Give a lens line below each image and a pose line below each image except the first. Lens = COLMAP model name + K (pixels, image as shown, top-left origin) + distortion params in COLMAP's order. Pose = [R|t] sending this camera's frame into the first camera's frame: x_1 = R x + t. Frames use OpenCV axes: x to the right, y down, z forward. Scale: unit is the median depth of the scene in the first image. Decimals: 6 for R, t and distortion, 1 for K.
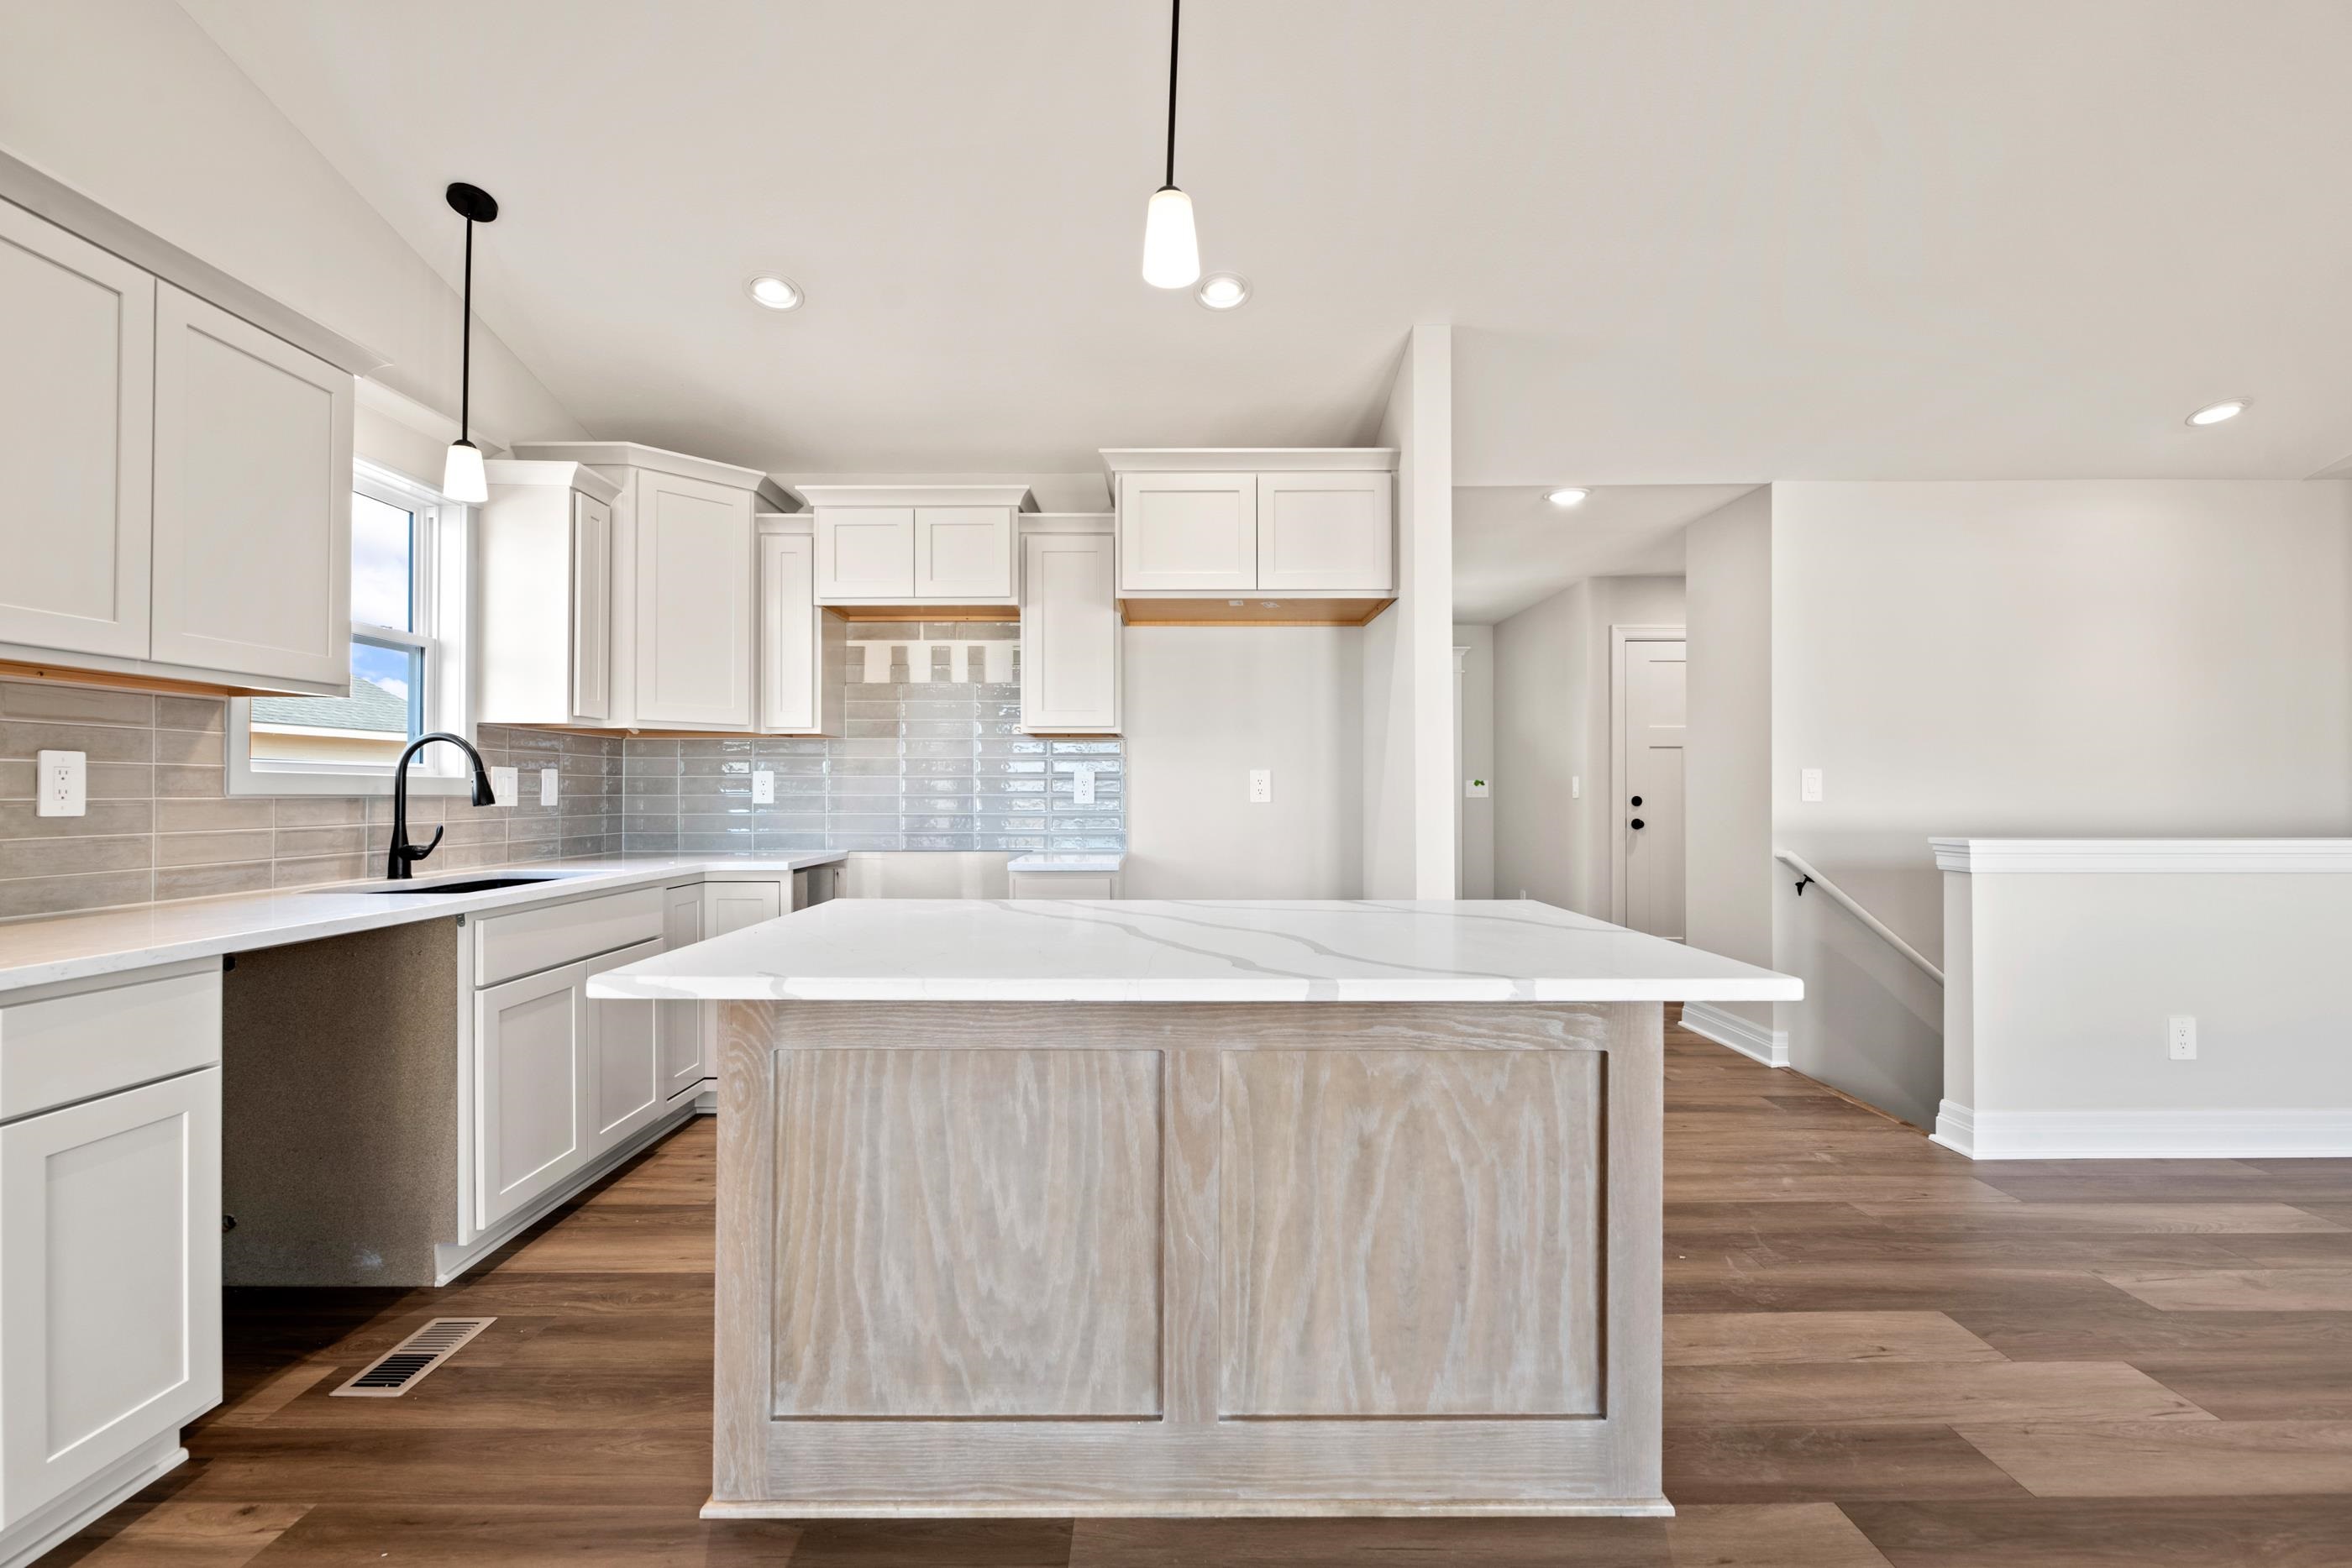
lens RADIAL K [[1022.9, 0, 1173.3], [0, 1022.9, 791.2], [0, 0, 1]] dist [-0.001692, -0.001908]
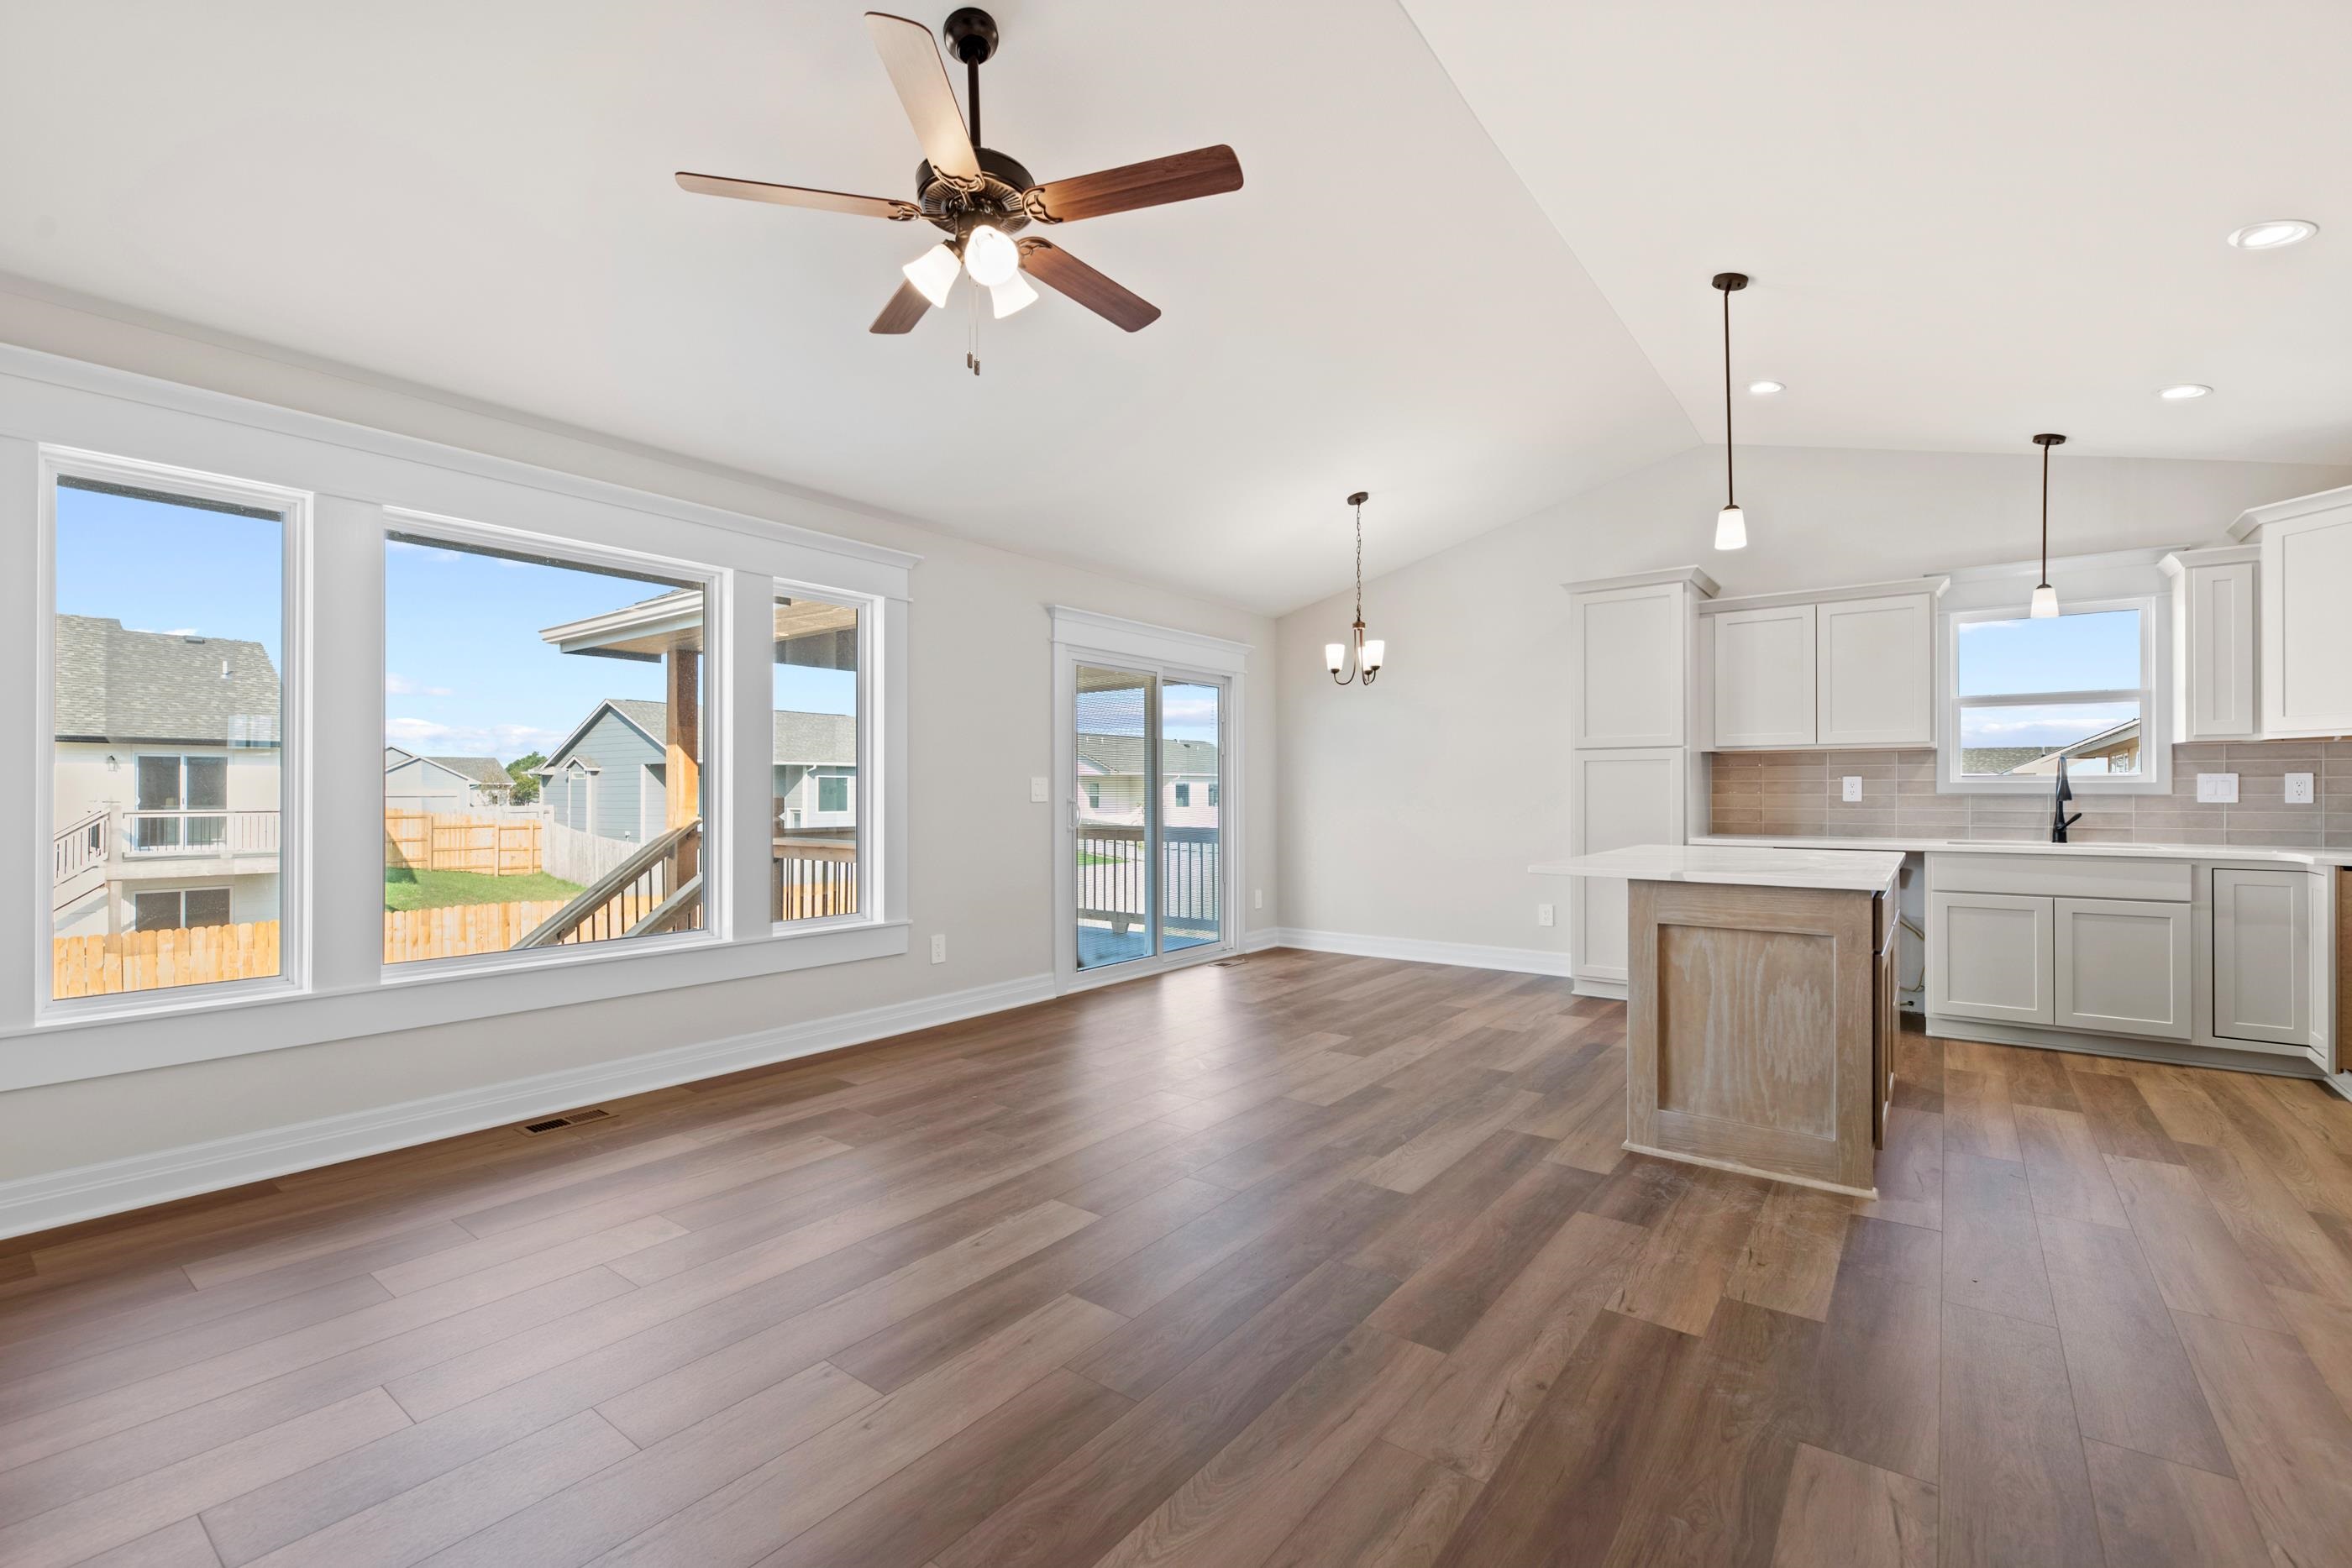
lens RADIAL K [[1015.8, 0, 1172.6], [0, 1015.8, 786.9], [0, 0, 1]] dist [-0.002824, -0.000845]
pose [[-0.607277, -0.003209, -0.794484, 1.650787], [0.001601, 0.999985, -0.005262, -0.001275], [0.794489, -0.004467, -0.607262, 0.949105]]
